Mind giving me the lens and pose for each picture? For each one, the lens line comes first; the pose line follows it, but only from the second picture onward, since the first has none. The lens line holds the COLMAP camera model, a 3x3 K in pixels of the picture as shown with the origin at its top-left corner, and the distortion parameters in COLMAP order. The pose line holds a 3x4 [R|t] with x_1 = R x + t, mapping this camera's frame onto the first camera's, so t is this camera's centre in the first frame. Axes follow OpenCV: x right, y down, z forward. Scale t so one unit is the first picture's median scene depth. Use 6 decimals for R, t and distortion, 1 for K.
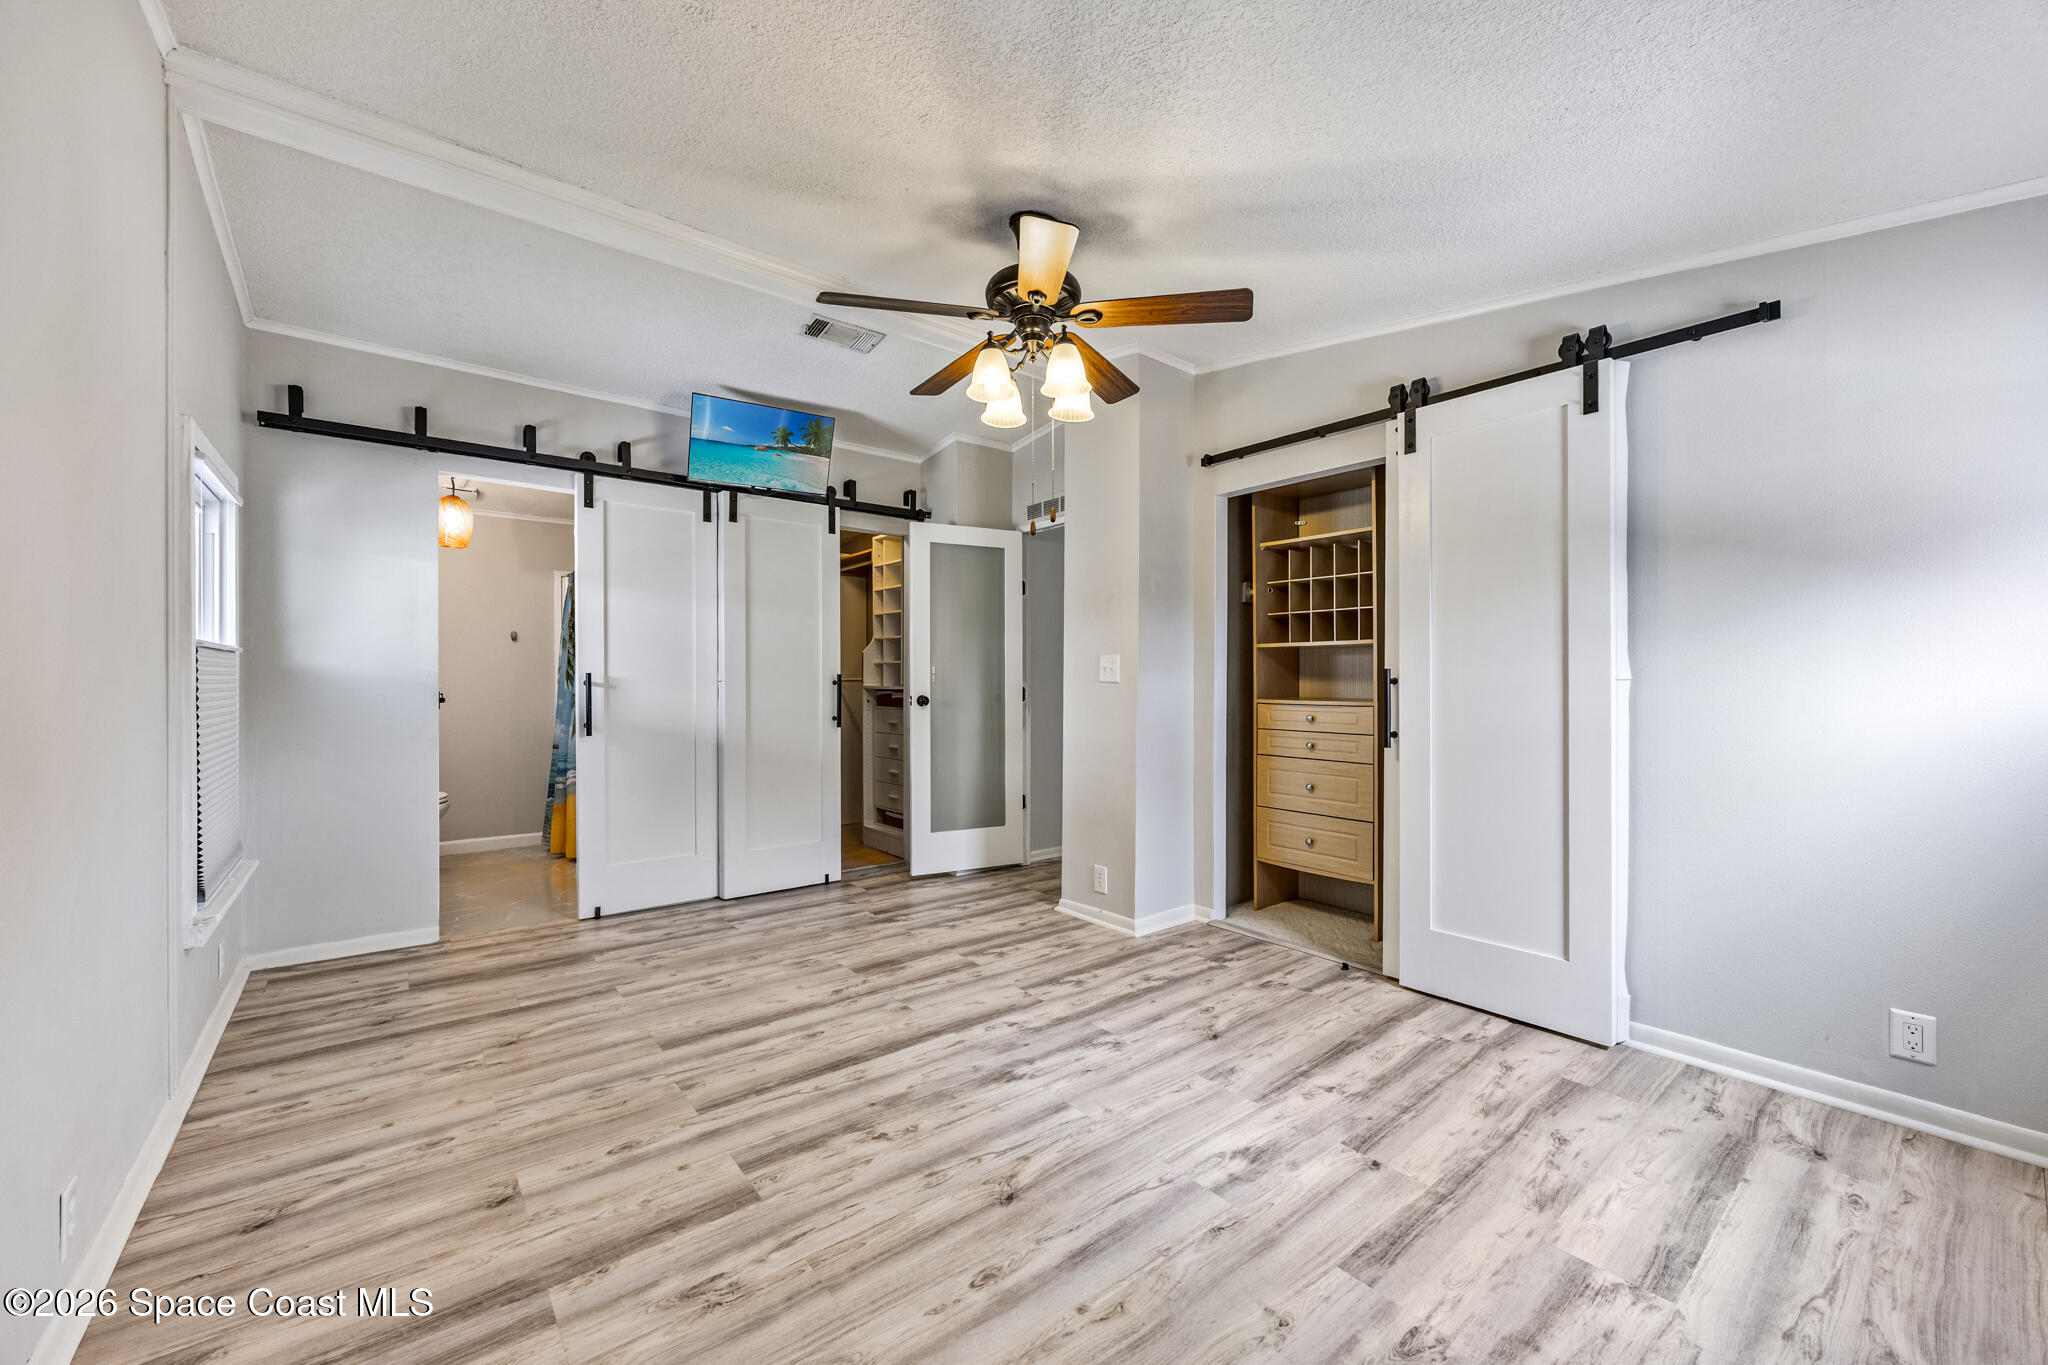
lens RADIAL K [[776.8, 0, 1019.6], [0, 776.8, 678.1], [0, 0, 1]] dist [-0.004709, -0.000366]
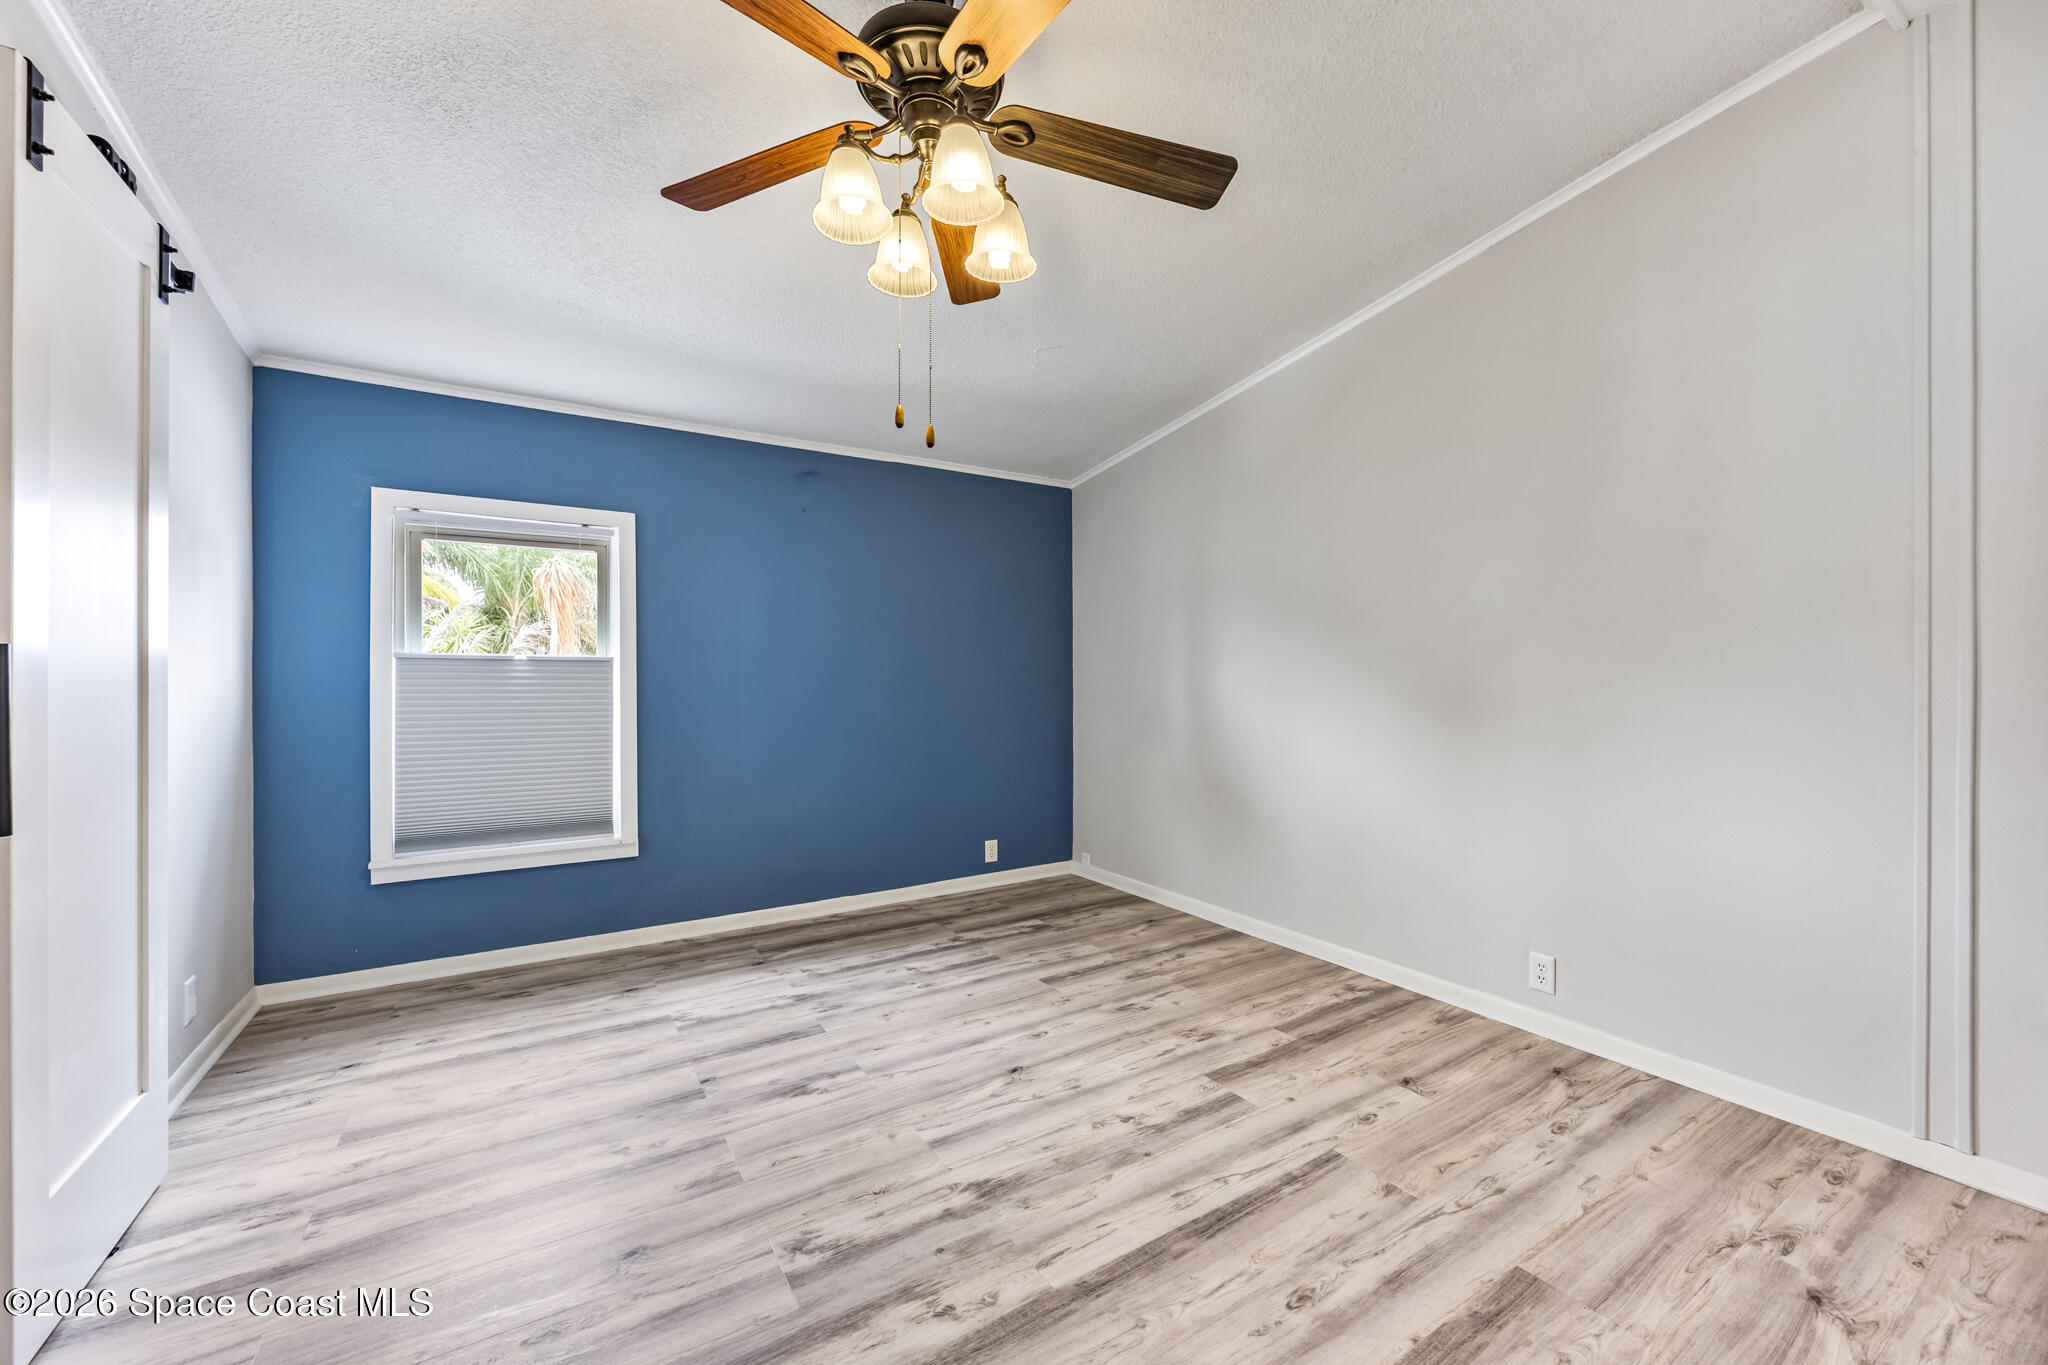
lens RADIAL K [[776.8, 0, 1019.6], [0, 776.8, 678.1], [0, 0, 1]] dist [-0.004709, -0.000366]
pose [[-0.990298, 0.000916, 0.138956, -0.178502], [-0.000290, 0.999962, -0.008658, 0.013009], [-0.138959, -0.008614, -0.990261, 2.010324]]
